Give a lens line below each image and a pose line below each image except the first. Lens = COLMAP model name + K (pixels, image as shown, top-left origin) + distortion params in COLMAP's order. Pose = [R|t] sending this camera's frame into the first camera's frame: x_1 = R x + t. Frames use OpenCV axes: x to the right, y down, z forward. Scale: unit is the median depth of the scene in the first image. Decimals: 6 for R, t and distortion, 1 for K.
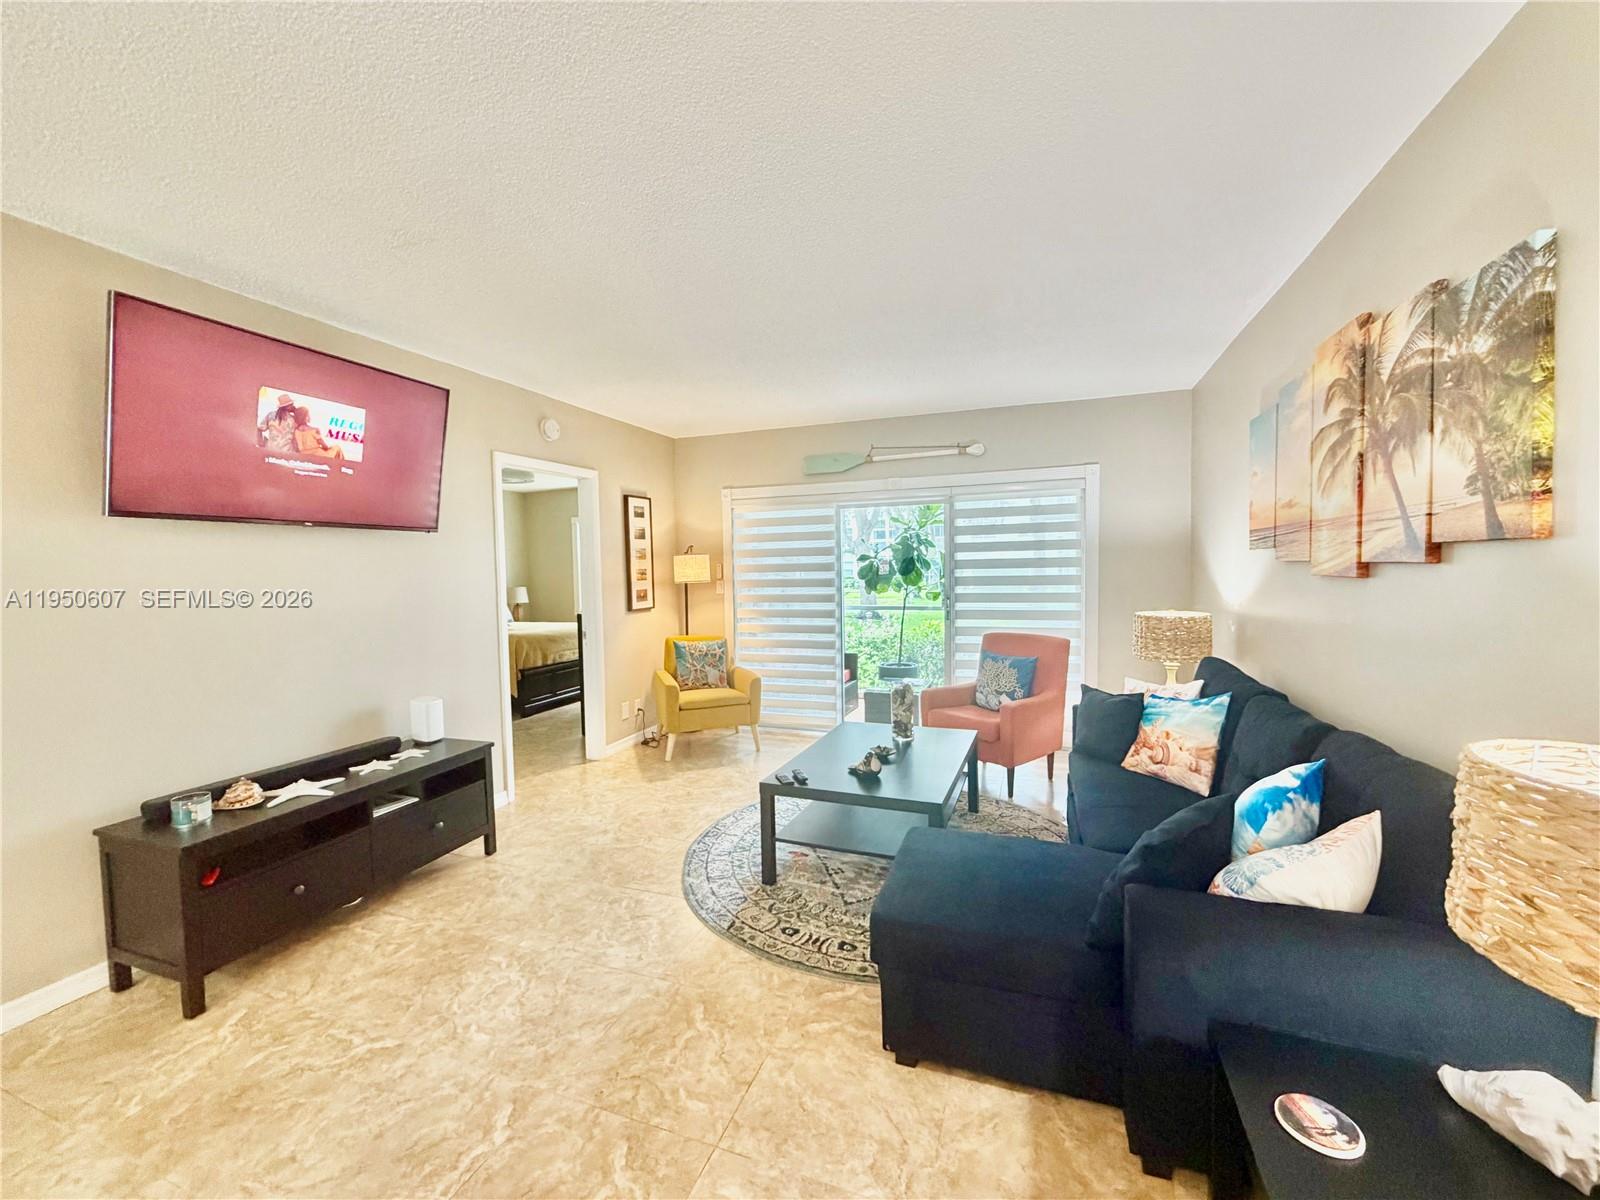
lens RADIAL K [[635.4, 0, 797.5], [0, 635.4, 598.6], [0, 0, 1]] dist [0.000933, -0.001037]
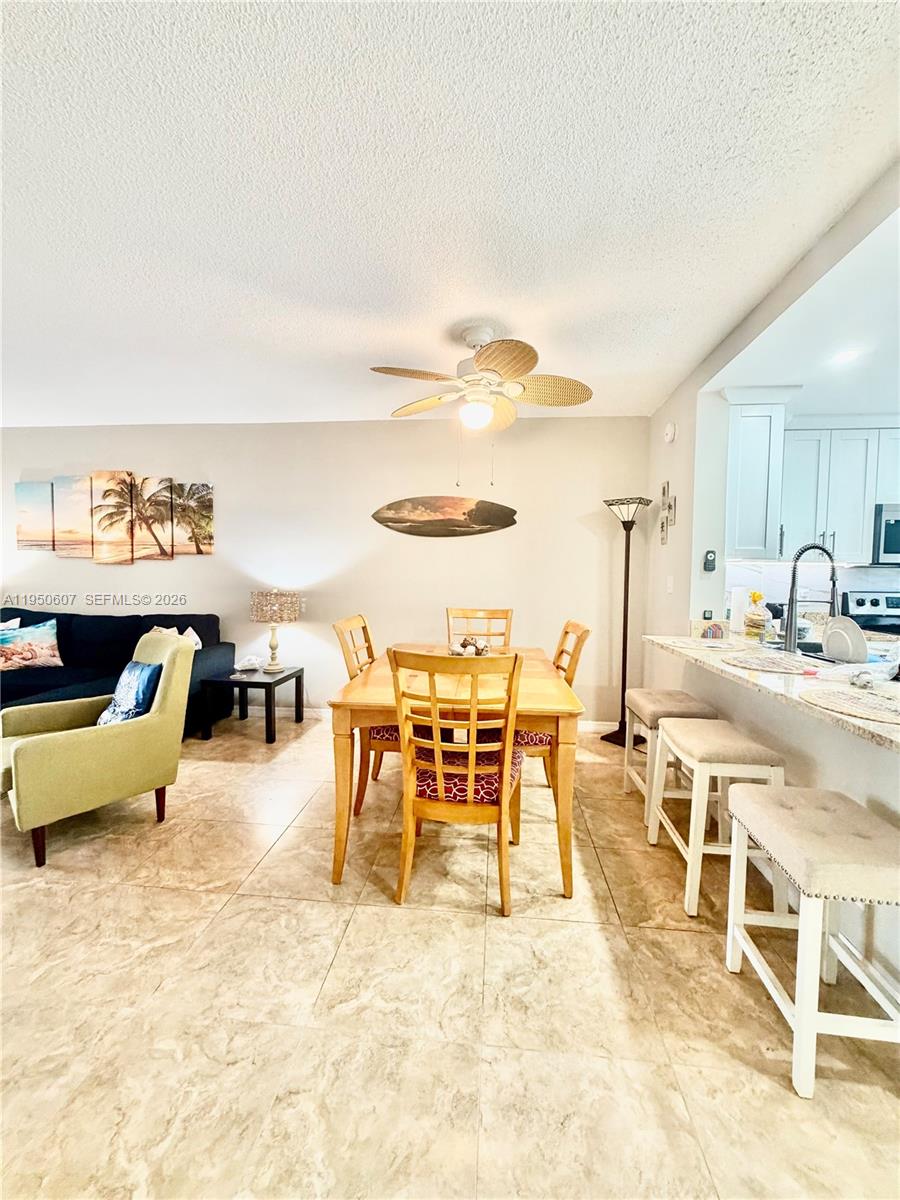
lens RADIAL K [[476.5, 0, 453.5], [0, 476.5, 594.8], [0, 0, 1]] dist [0.000933, -0.001037]
pose [[-0.267395, -0.033529, 0.963004, -0.948126], [0.036011, 0.998349, 0.044759, 0.037143], [-0.962914, 0.046647, -0.265746, 0.113810]]
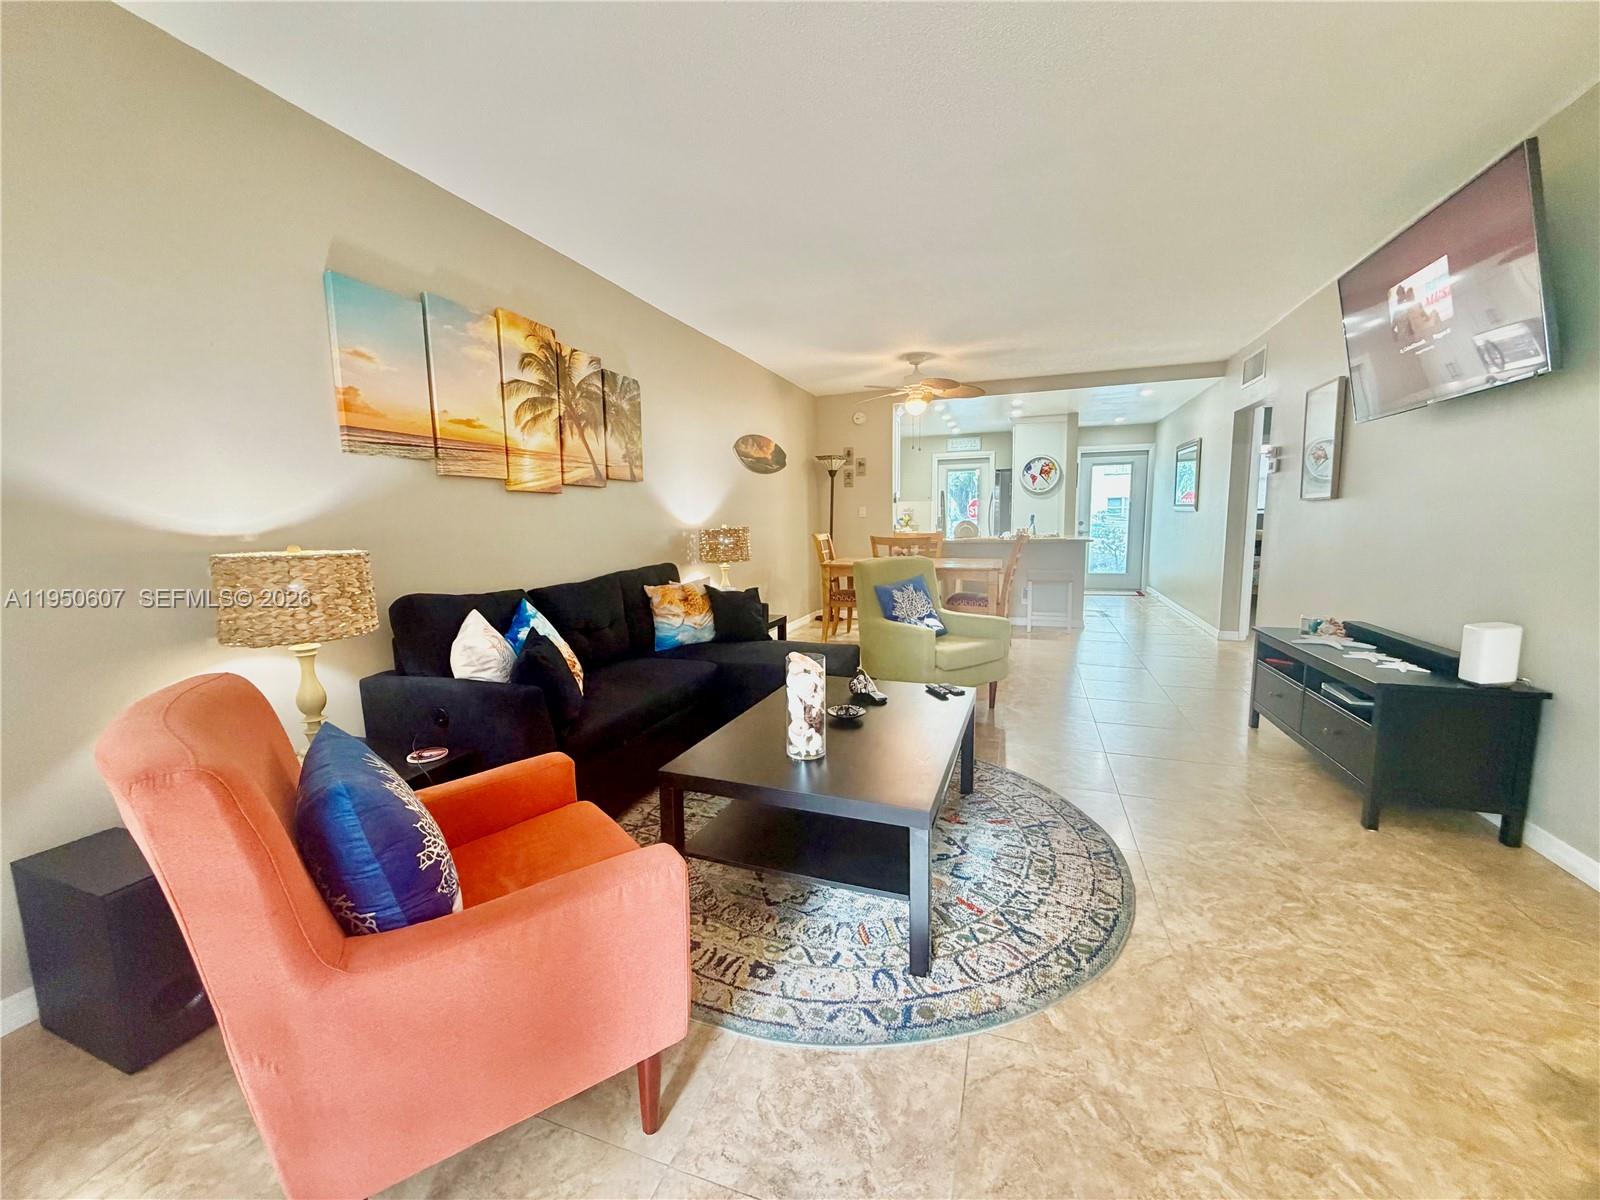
lens RADIAL K [[635.4, 0, 794.5], [0, 635.4, 597.2], [0, 0, 1]] dist [0.000933, -0.001037]
pose [[-0.999166, 0.037996, -0.014970, 0.190785], [0.034874, 0.984589, 0.171370, -0.017819], [0.021251, 0.170704, -0.985093, 1.638782]]
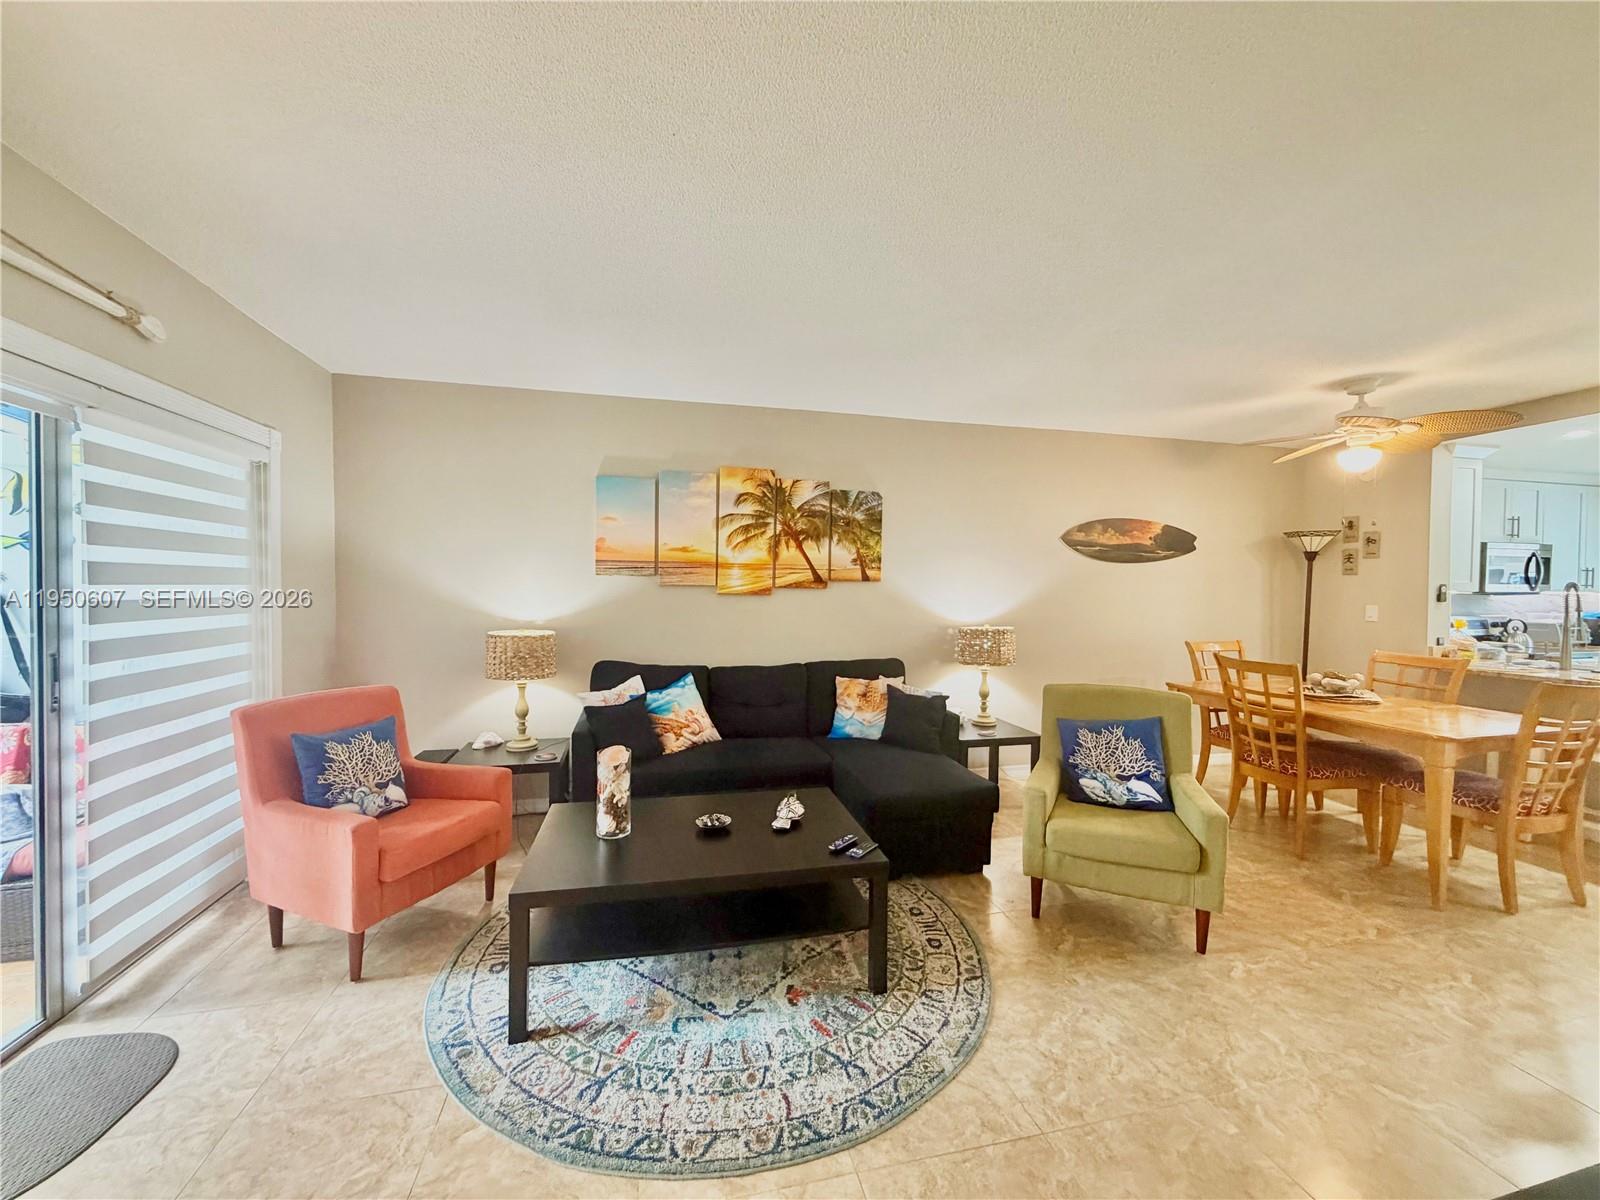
lens RADIAL K [[635.4, 0, 795.6], [0, 635.4, 596.2], [0, 0, 1]] dist [0.000933, -0.001037]
pose [[-0.566651, 0.001033, 0.823957, -0.539102], [0.038079, 0.998964, 0.024935, -0.046519], [-0.823078, 0.045505, -0.566103, 1.292765]]
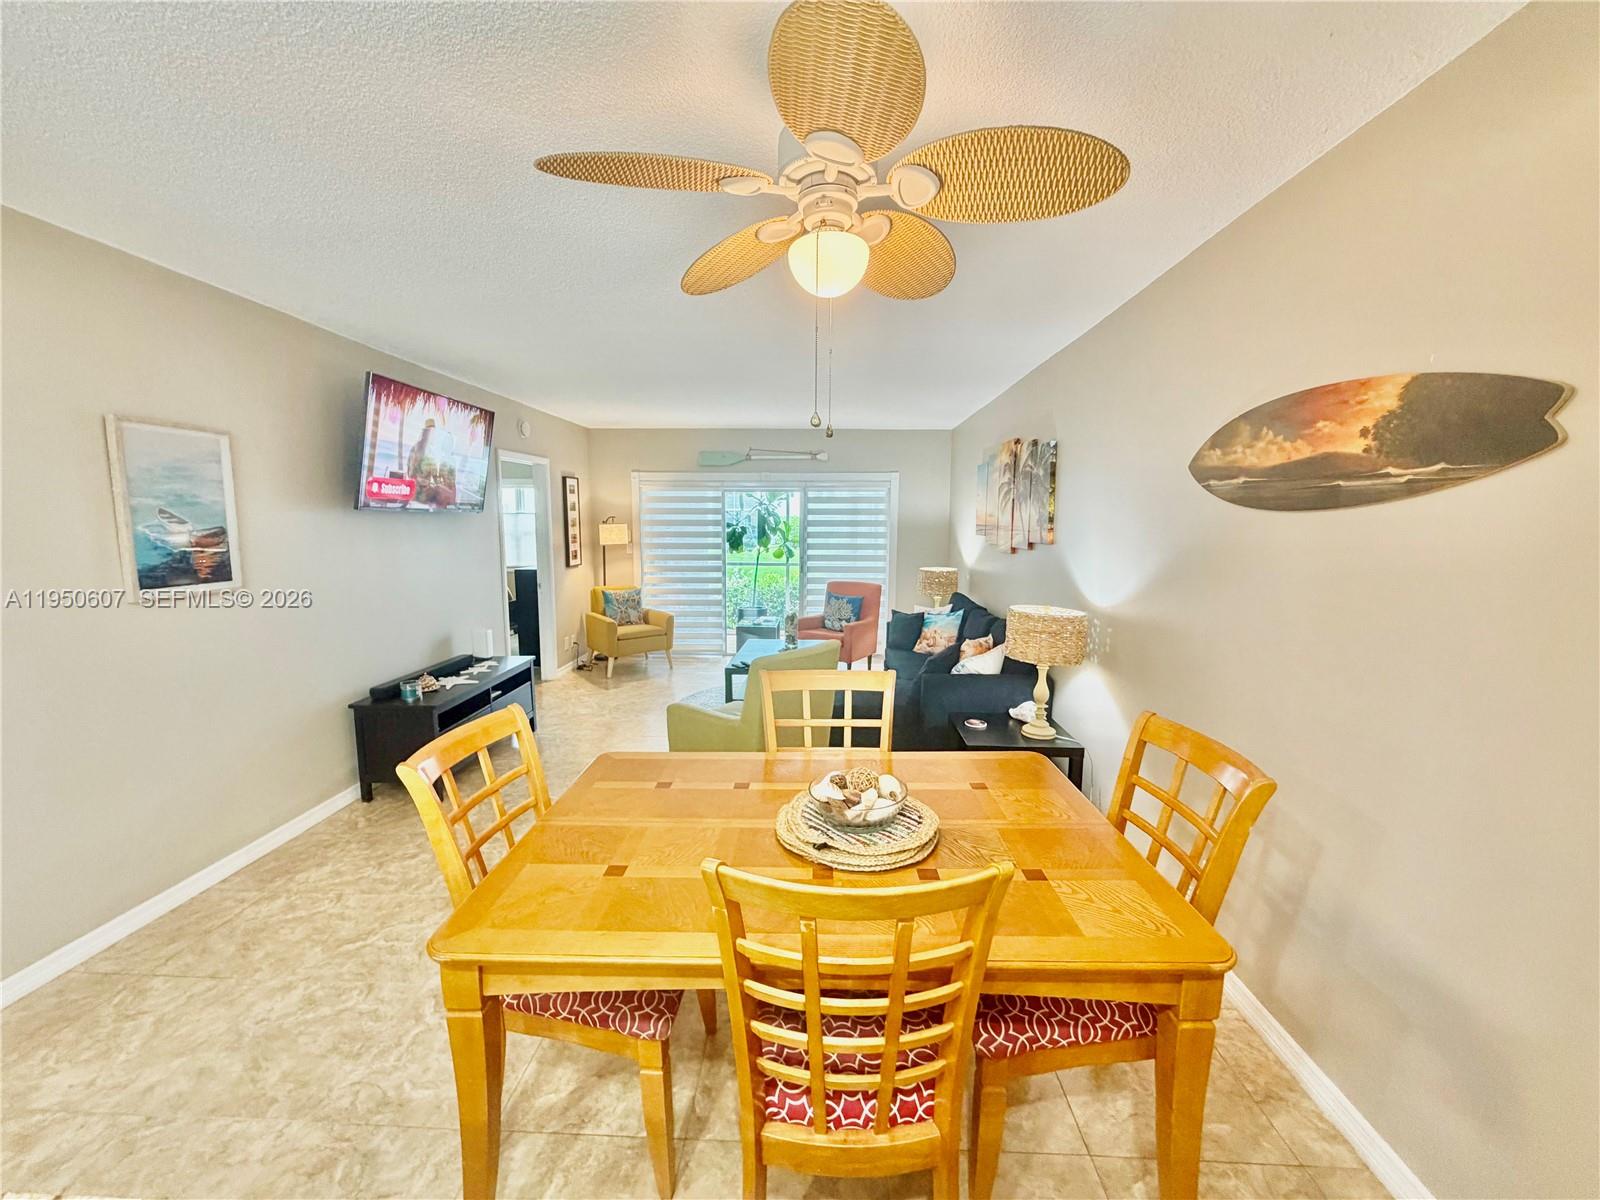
lens RADIAL K [[635.4, 0, 797.4], [0, 635.4, 600.4], [0, 0, 1]] dist [0.000933, -0.001037]
pose [[0.949523, -0.016604, 0.313258, -0.350055], [-0.006909, 0.997249, 0.073801, -0.017648], [-0.313622, -0.072240, 0.946796, -0.576621]]
